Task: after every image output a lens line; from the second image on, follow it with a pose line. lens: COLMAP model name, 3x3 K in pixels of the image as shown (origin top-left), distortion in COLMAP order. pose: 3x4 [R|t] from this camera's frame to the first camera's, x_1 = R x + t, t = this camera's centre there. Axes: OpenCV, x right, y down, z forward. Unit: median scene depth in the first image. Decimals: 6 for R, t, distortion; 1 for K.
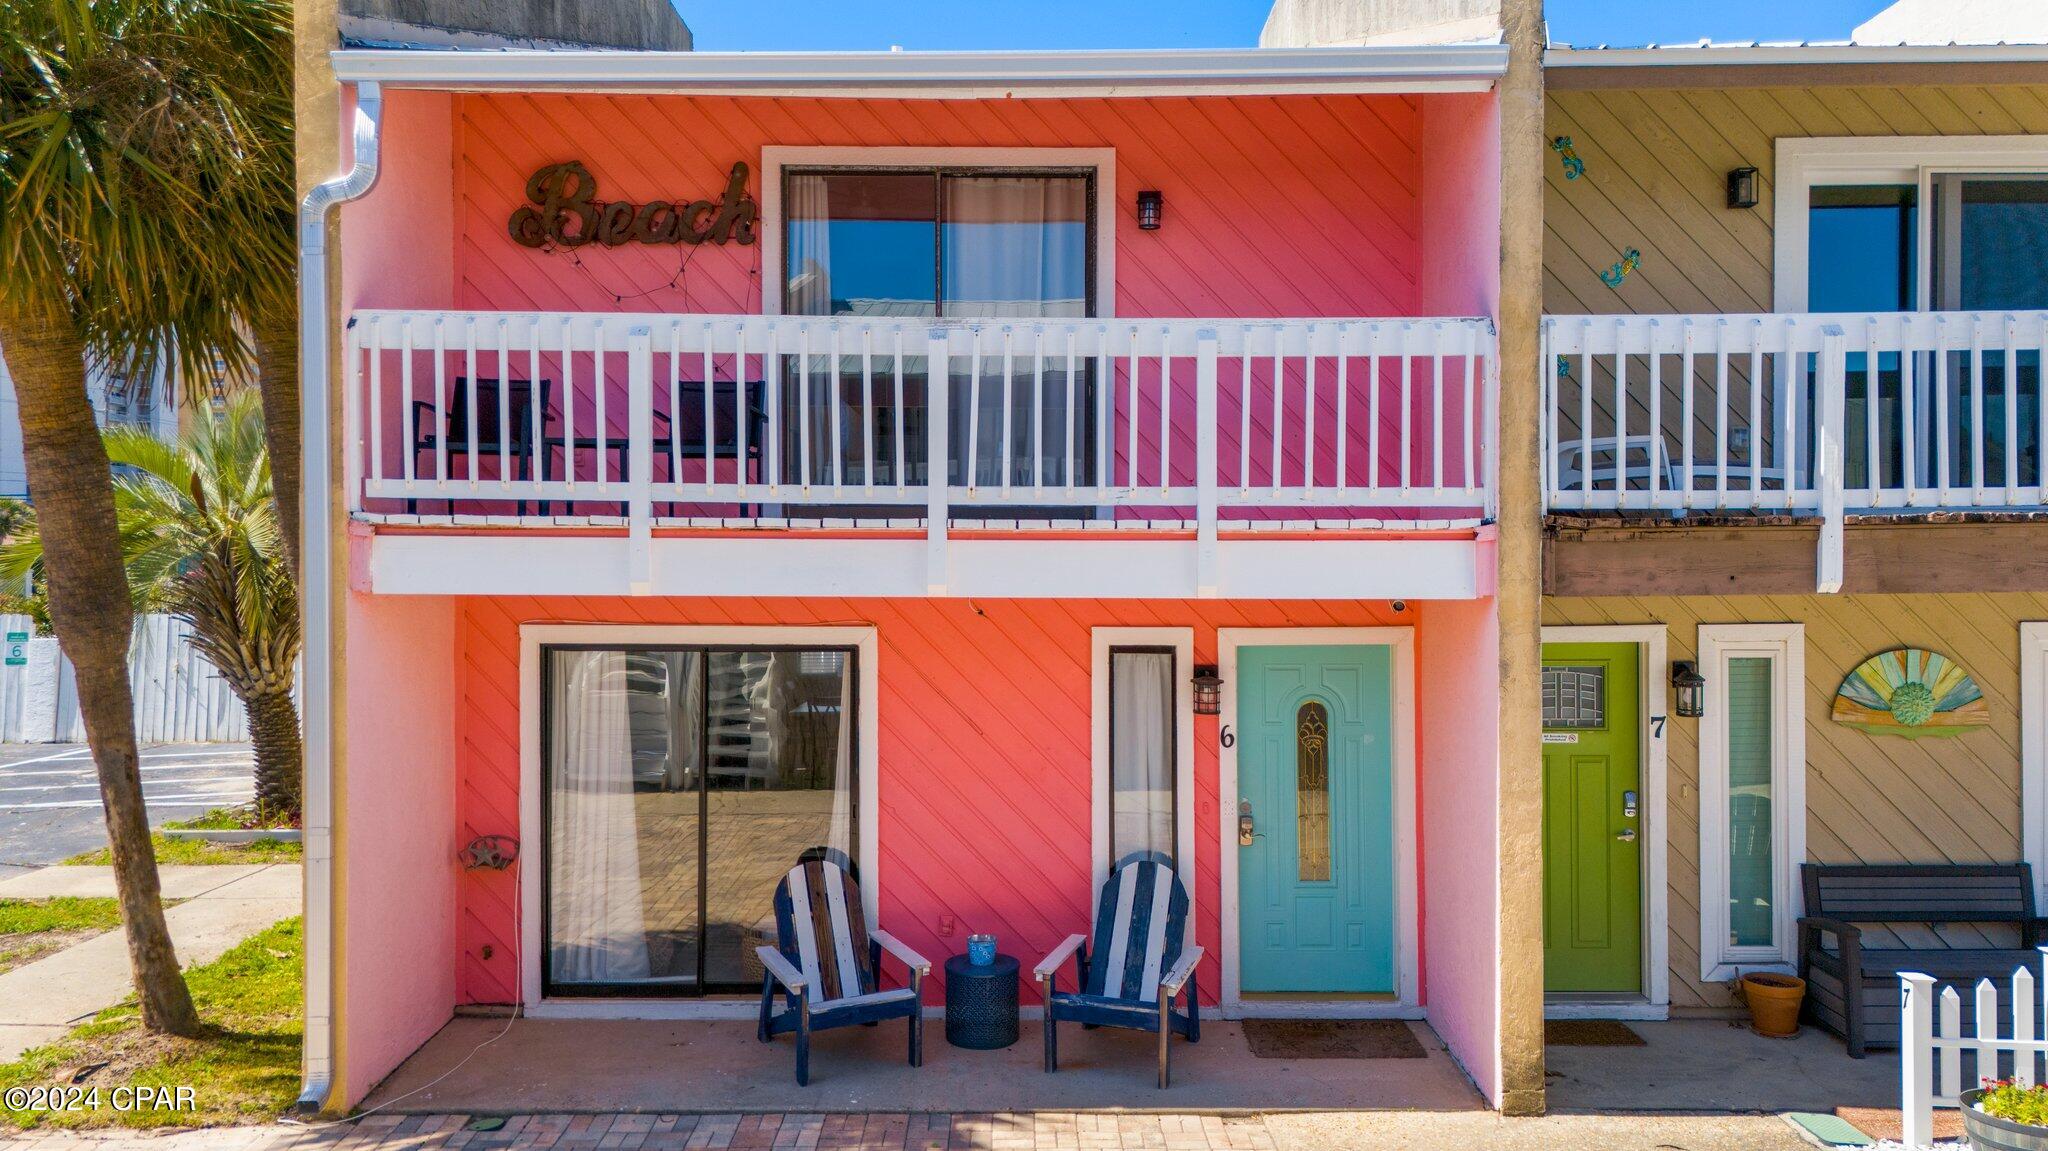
lens RADIAL K [[1535.6, 0, 1012.6], [0, 1535.6, 552.9], [0, 0, 1]] dist [0.061746, -0.050577]
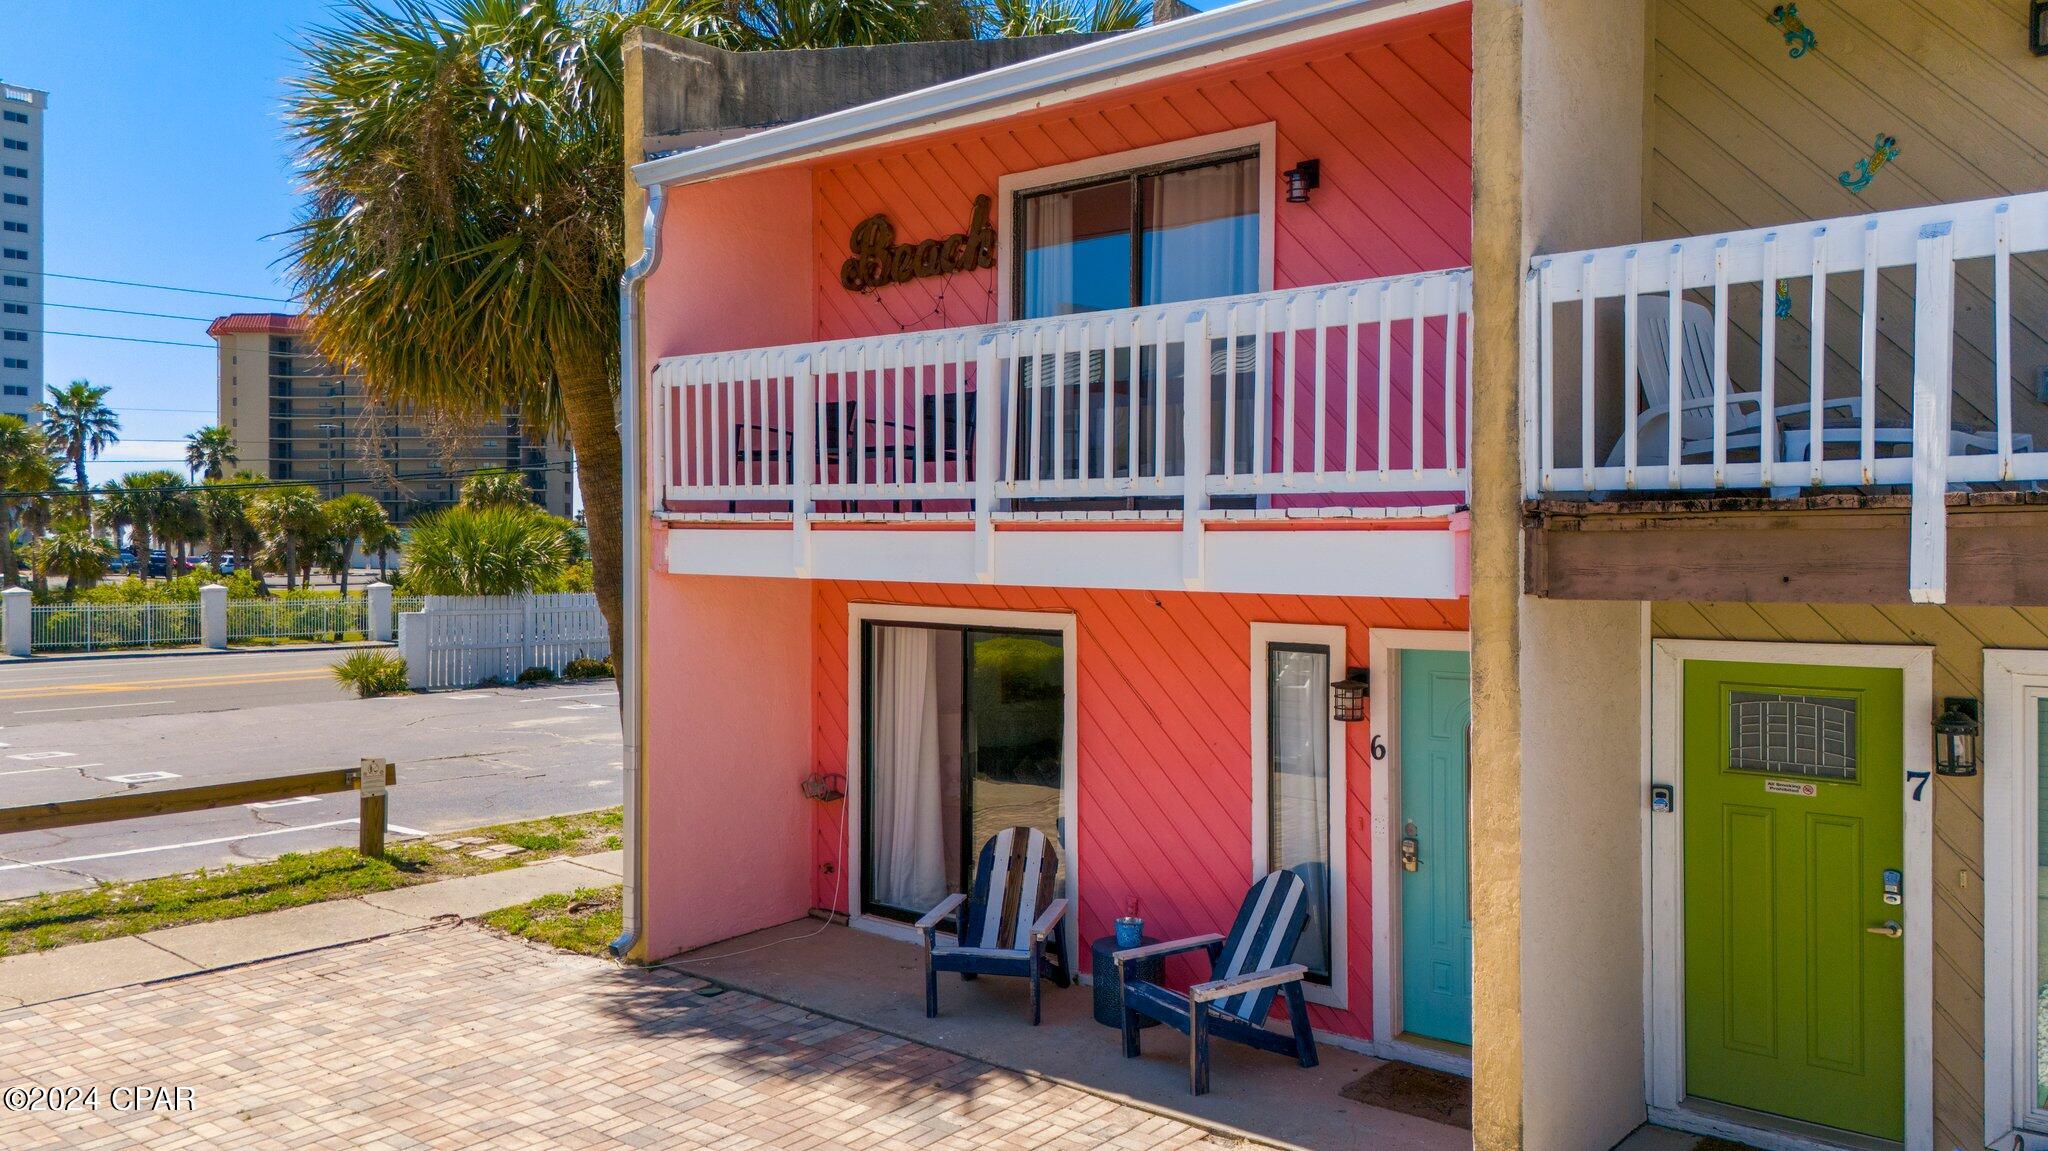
lens RADIAL K [[1535.6, 0, 1012.6], [0, 1535.6, 552.9], [0, 0, 1]] dist [0.061746, -0.050577]
pose [[0.763360, 0.006702, -0.645938, 0.643940], [-0.005671, 0.999977, 0.003673, 0.002604], [0.645948, 0.000859, 0.763381, 0.186648]]
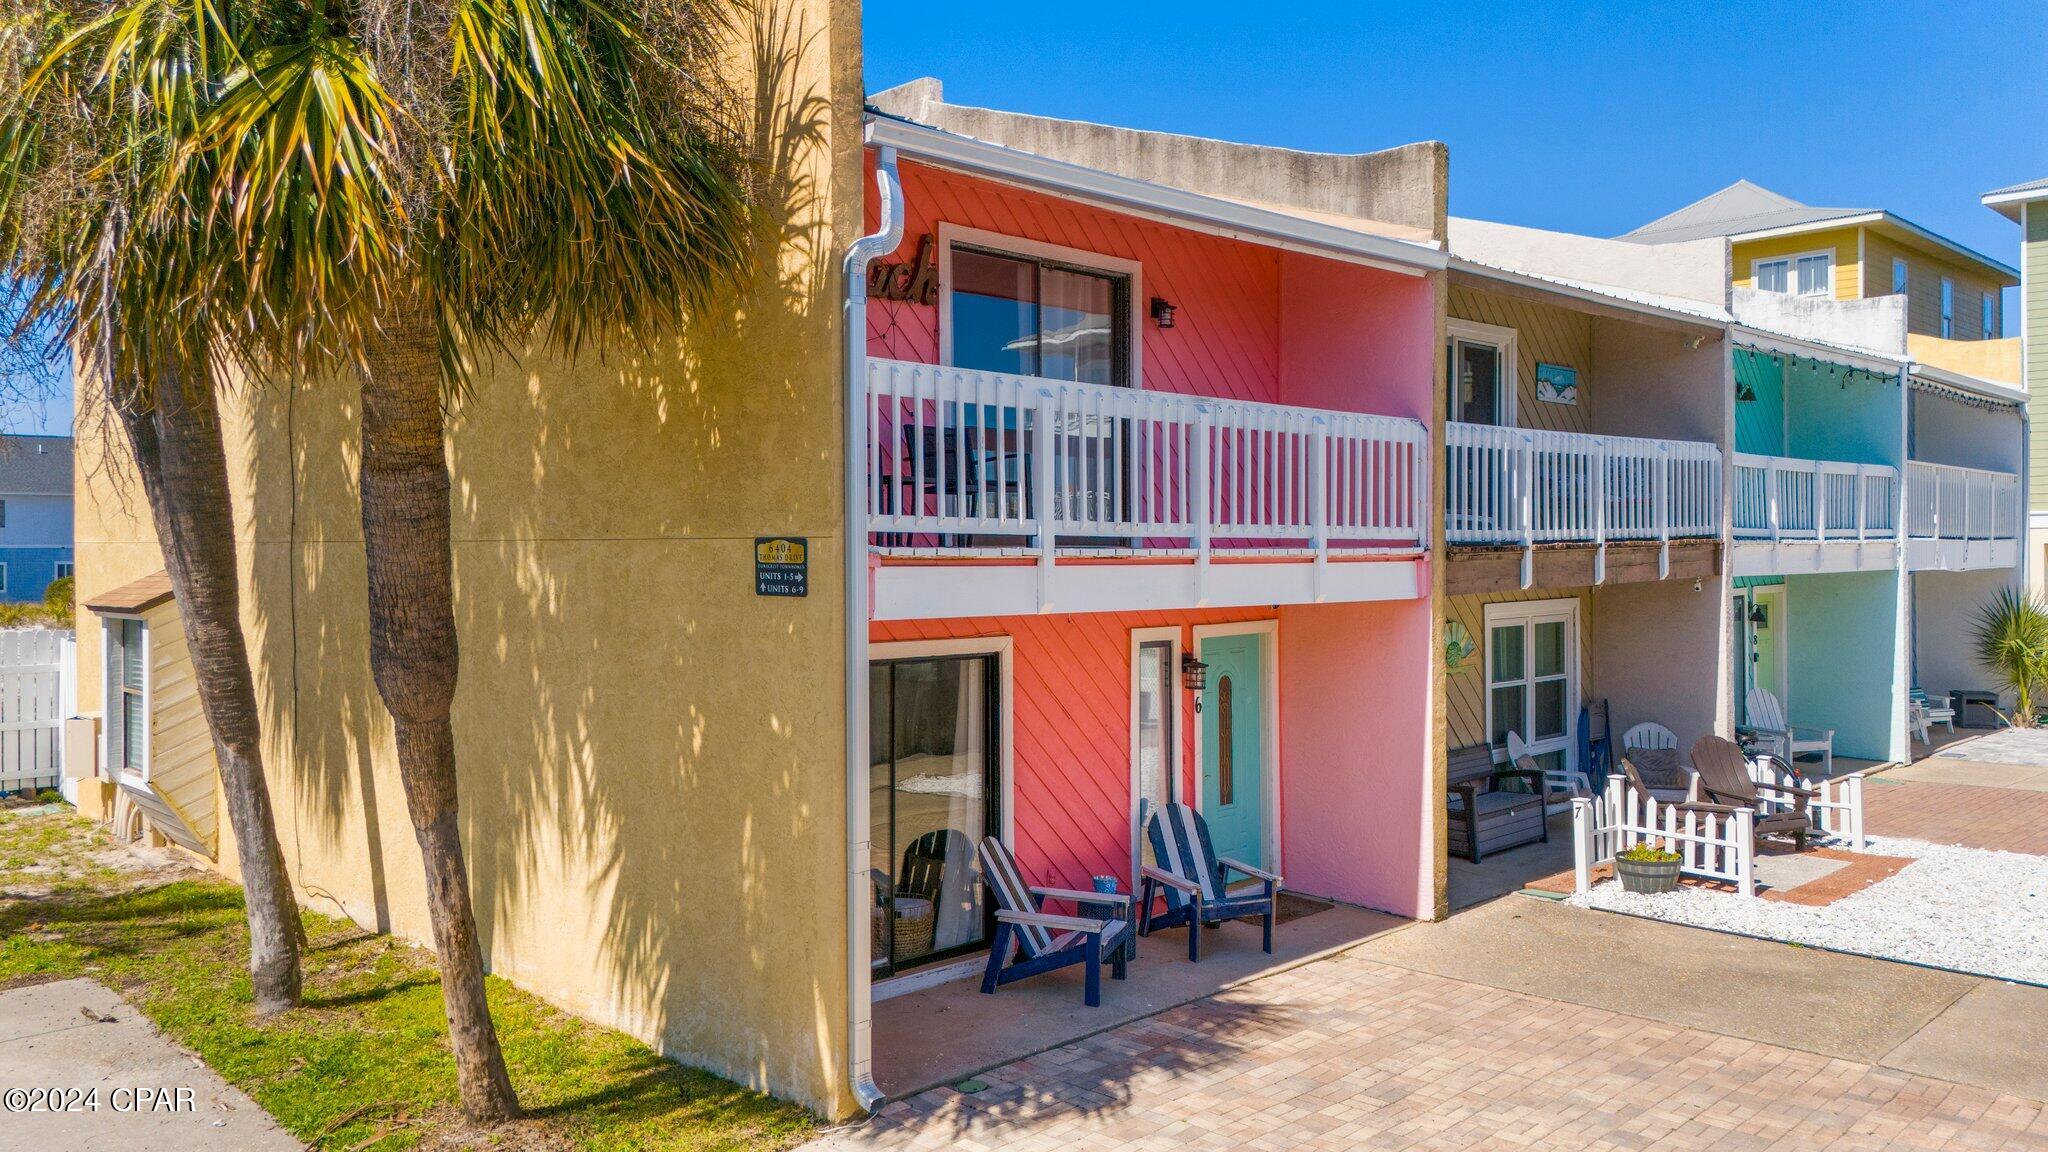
lens RADIAL K [[1535.6, 0, 1012.6], [0, 1535.6, 553.4], [0, 0, 1]] dist [0.061746, -0.050577]
pose [[0.708910, -0.006589, 0.705269, -1.069551], [0.008734, 0.999962, 0.000563, -0.019650], [-0.705245, 0.005761, 0.708940, 0.173297]]
